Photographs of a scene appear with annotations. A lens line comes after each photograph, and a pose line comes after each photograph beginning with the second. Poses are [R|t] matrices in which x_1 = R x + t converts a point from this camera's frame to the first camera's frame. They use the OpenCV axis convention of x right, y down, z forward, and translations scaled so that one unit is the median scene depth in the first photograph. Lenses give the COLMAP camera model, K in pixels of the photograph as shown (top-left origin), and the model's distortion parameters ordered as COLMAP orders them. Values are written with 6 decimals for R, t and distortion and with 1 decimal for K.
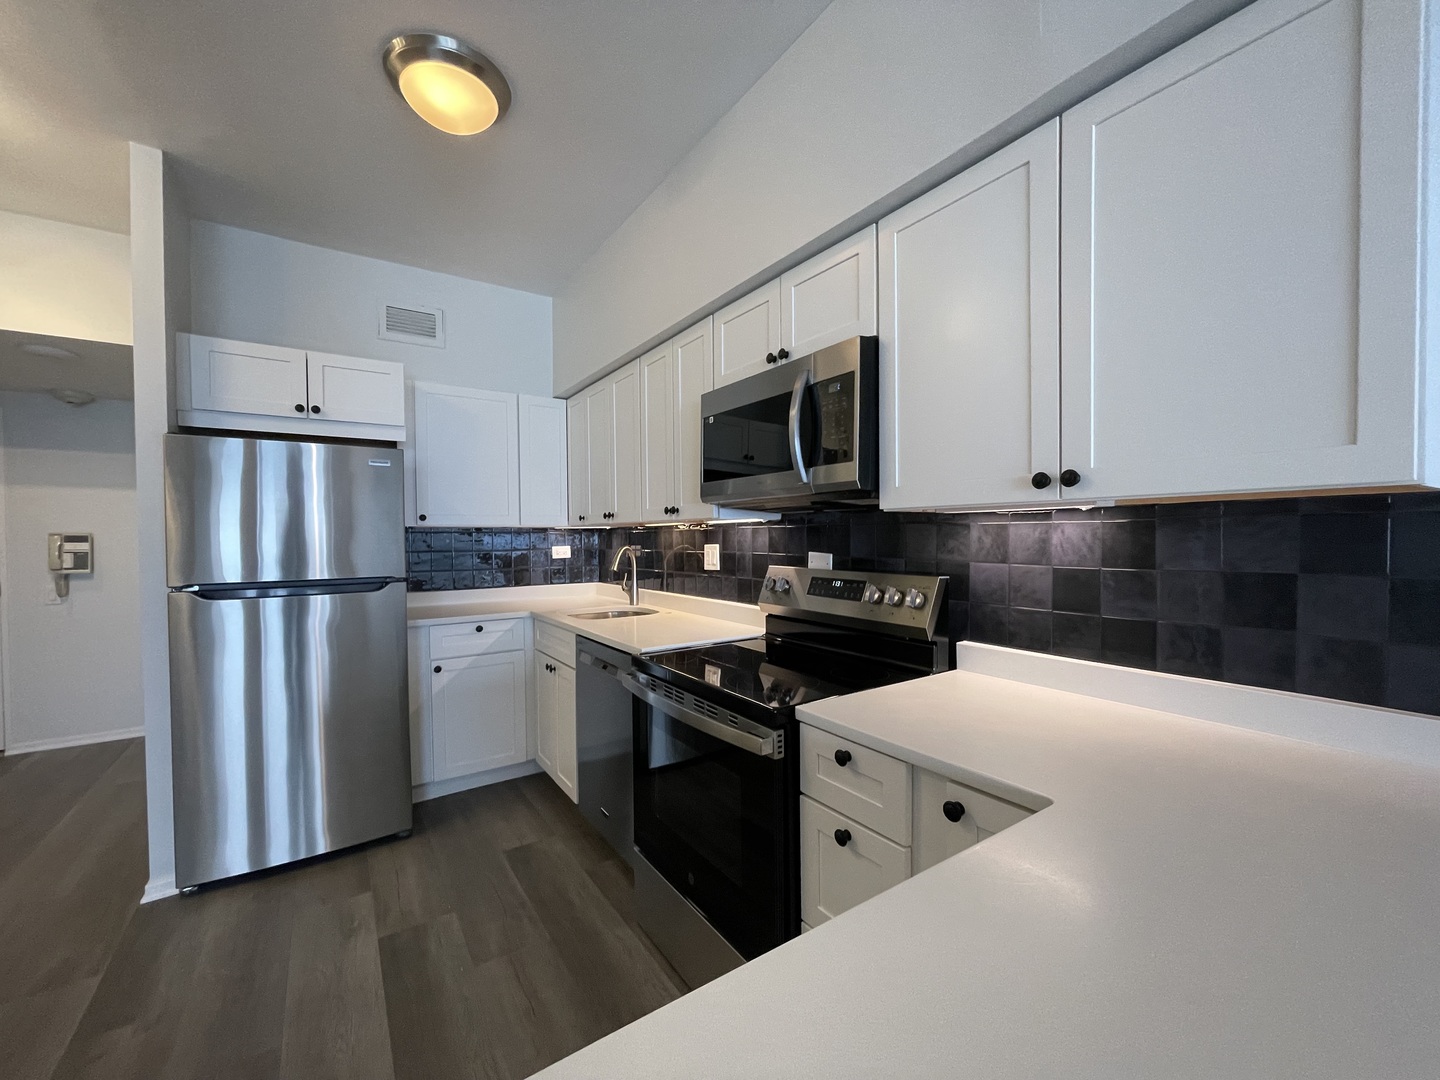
lens RADIAL K [[580.4, 0, 713.2], [0, 580.4, 544.0], [0, 0, 1]] dist [-0.000371, -0.000071]
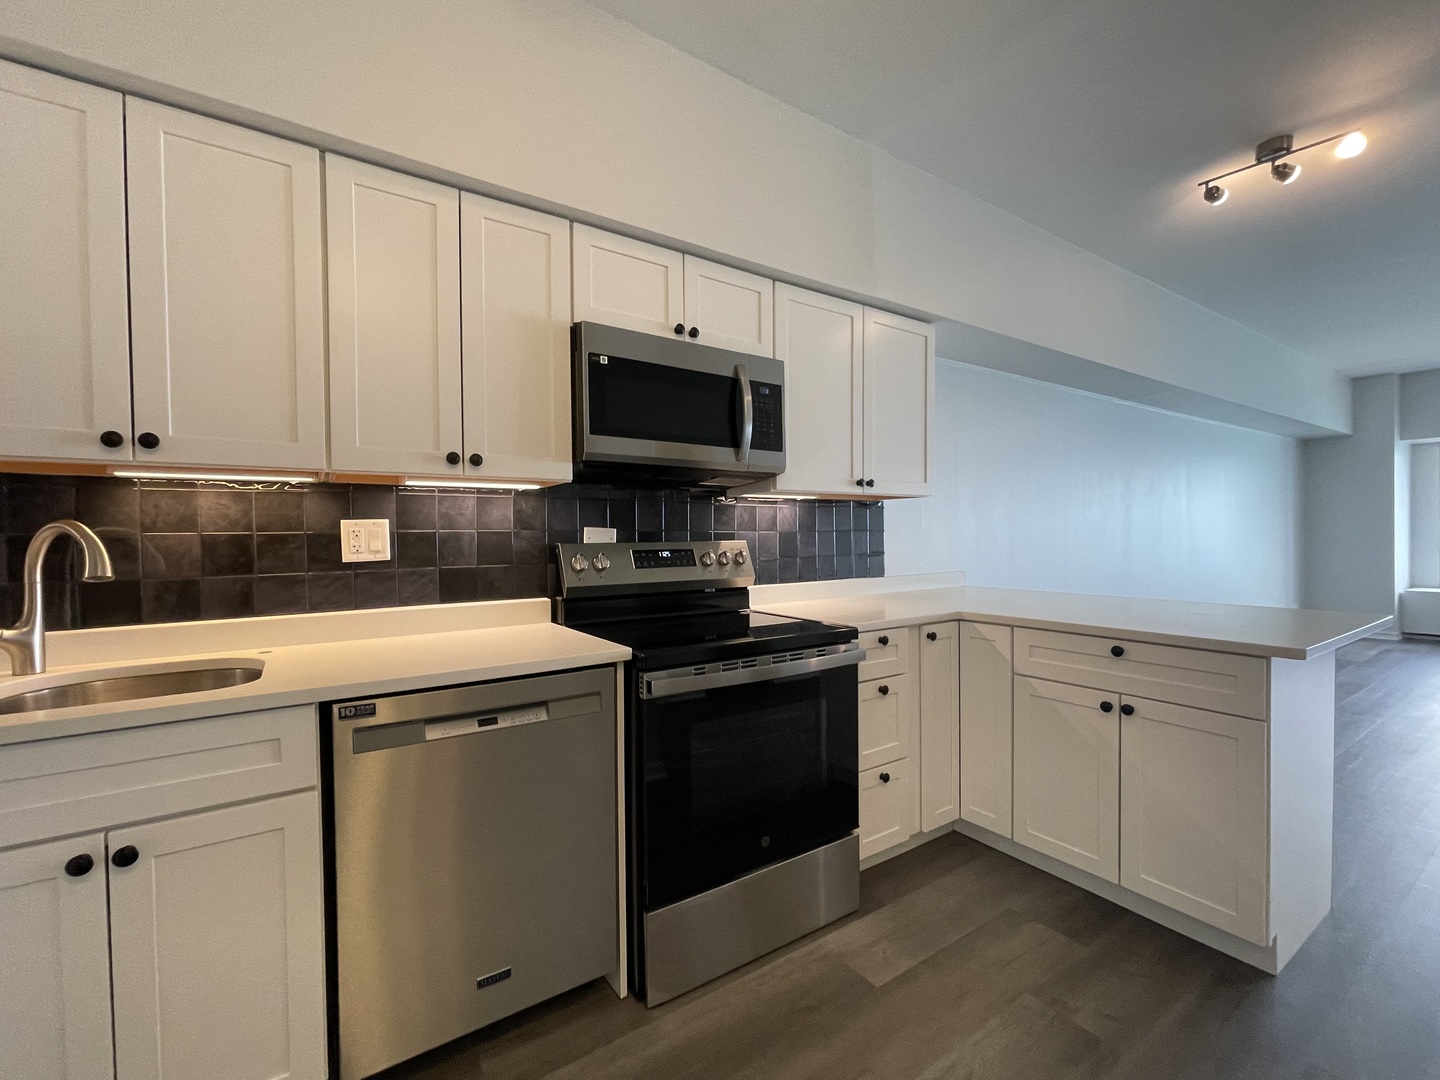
lens RADIAL K [[620.5, 0, 718.2], [0, 620.5, 543.9], [0, 0, 1]] dist [0.000803, -0.000305]
pose [[-0.006613, -0.001915, 0.999976, -0.687594], [0.025747, 0.999666, 0.002085, 0.036671], [-0.999647, 0.025760, -0.006561, 0.667335]]
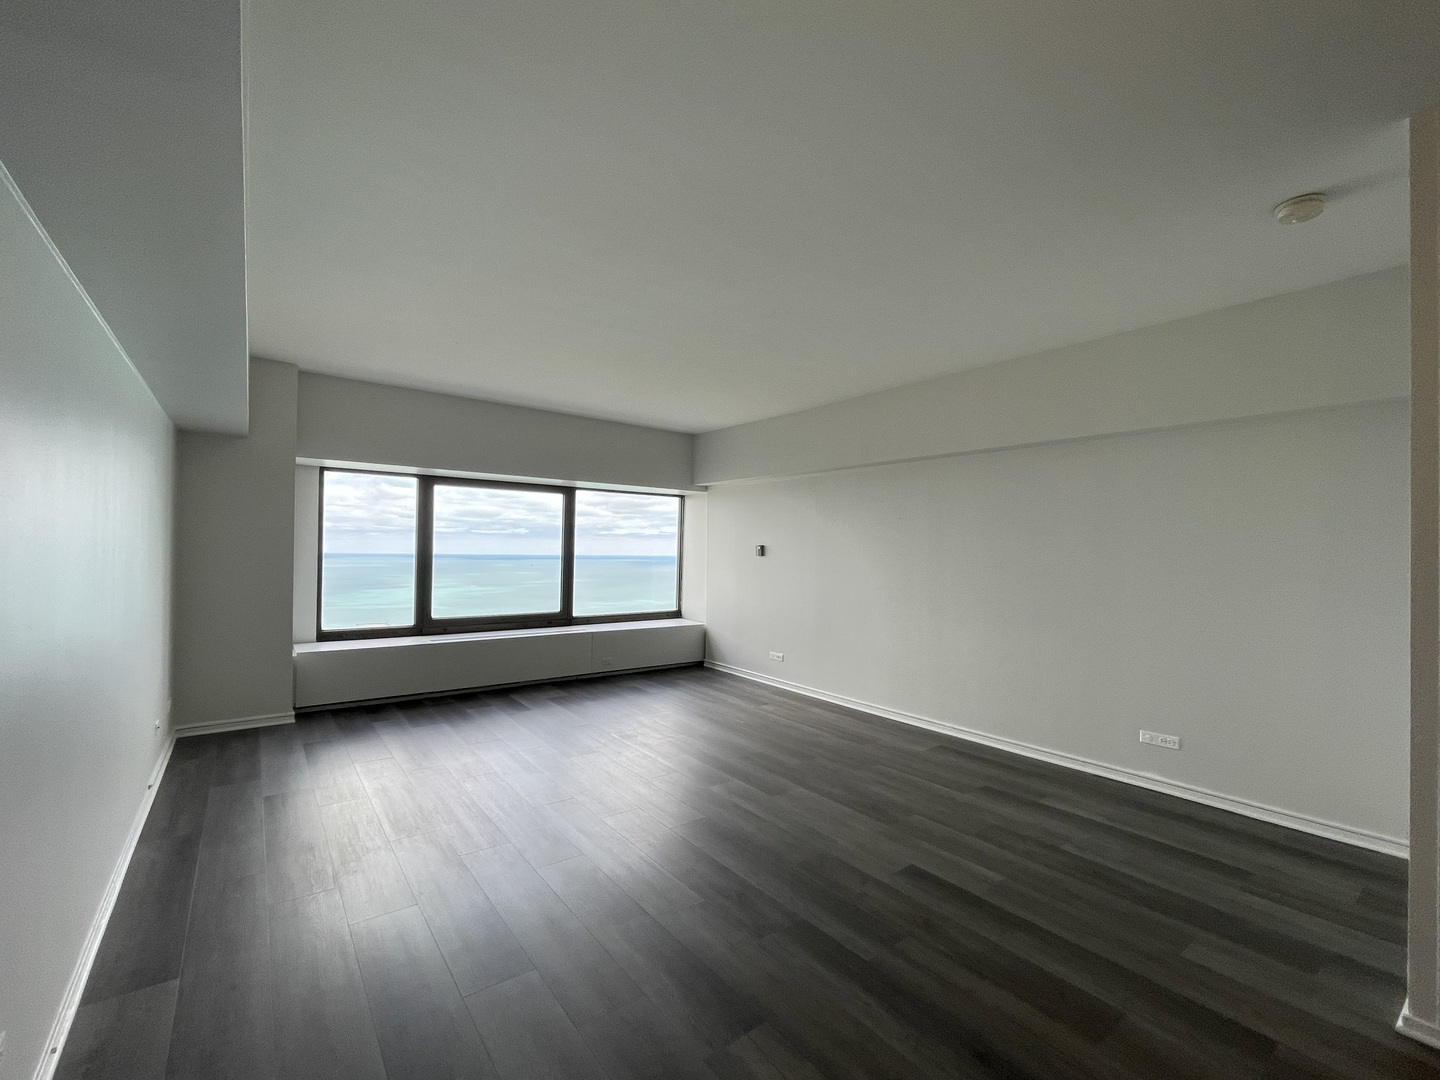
lens RADIAL K [[611.6, 0, 718.0], [0, 611.6, 543.5], [0, 0, 1]] dist [-0.016029, -0.000329]
pose [[-0.997882, -0.005899, -0.064784, 0.588615], [-0.005676, 0.999977, -0.003632, -0.035546], [0.064804, -0.003257, -0.997893, -0.148437]]
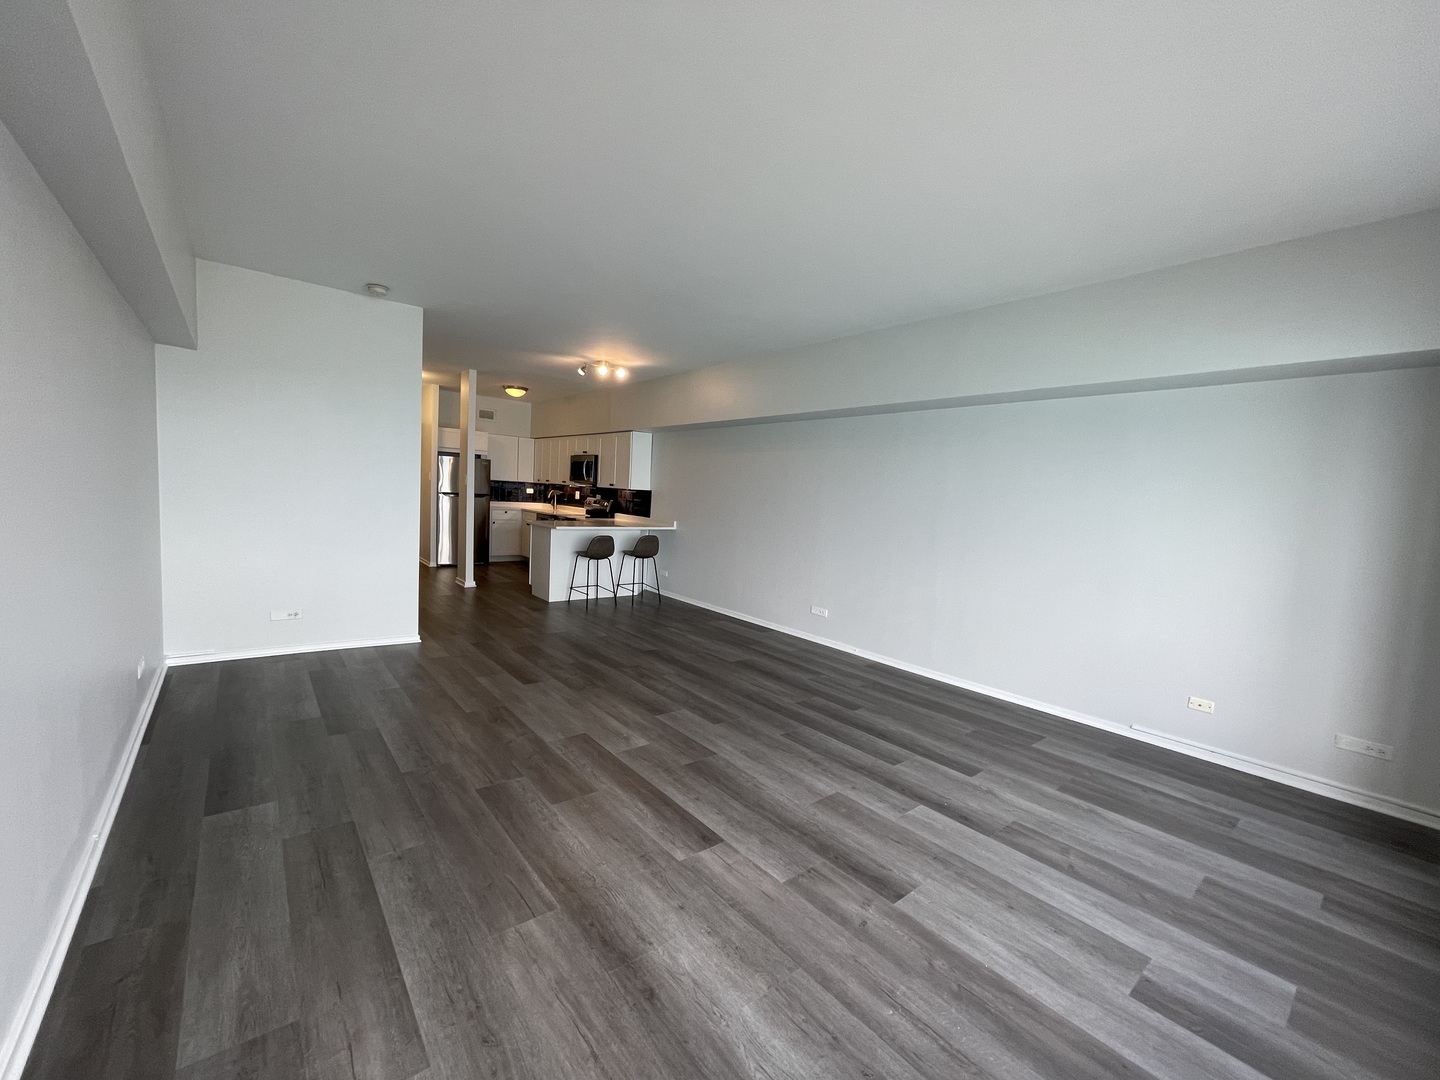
lens RADIAL K [[580.4, 0, 713.2], [0, 580.4, 544.0], [0, 0, 1]] dist [-0.000371, -0.000071]
pose [[0.993463, 0.060221, 0.096976, 0.508575], [-0.067855, 0.994685, 0.077445, -0.012083], [-0.091797, -0.083519, 0.992269, -2.655500]]
